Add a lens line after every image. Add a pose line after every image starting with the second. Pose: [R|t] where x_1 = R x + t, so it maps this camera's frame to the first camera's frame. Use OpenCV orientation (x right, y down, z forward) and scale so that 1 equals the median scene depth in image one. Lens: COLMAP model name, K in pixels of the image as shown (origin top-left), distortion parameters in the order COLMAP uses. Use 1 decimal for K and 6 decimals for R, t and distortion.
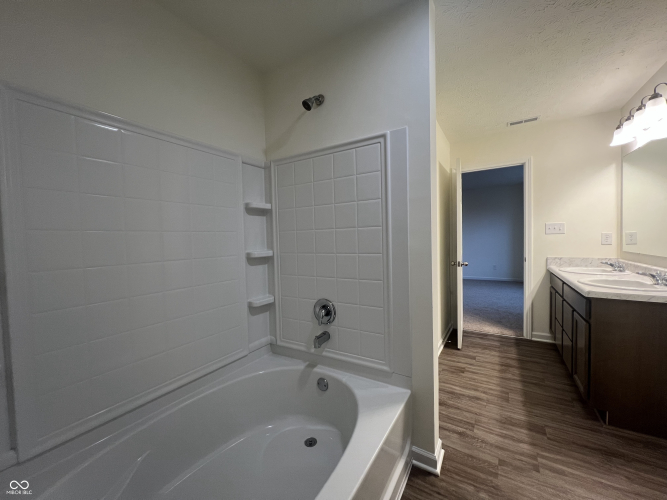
lens RADIAL K [[268.7, 0, 334.7], [0, 268.7, 249.7], [0, 0, 1]] dist [-0.000026, -0.000527]
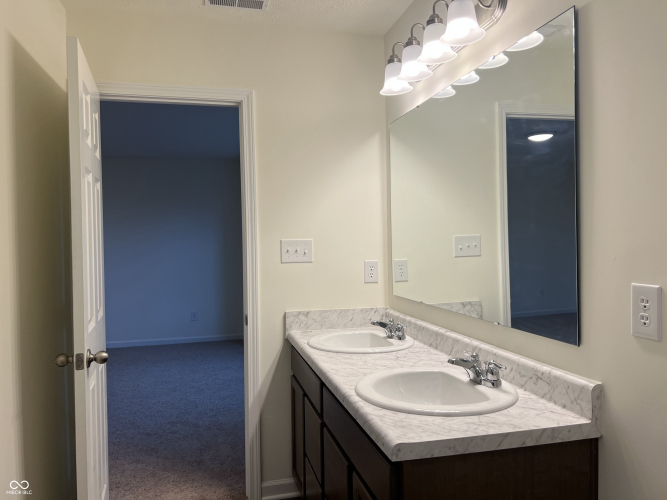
lens RADIAL K [[505.8, 0, 332.9], [0, 505.8, 247.9], [0, 0, 1]] dist [0.037636, -0.021313]
pose [[0.700966, 0.009185, 0.713136, 0.230407], [0.025587, 0.998949, -0.038017, -0.050674], [-0.712736, 0.044896, 0.699994, 0.334083]]
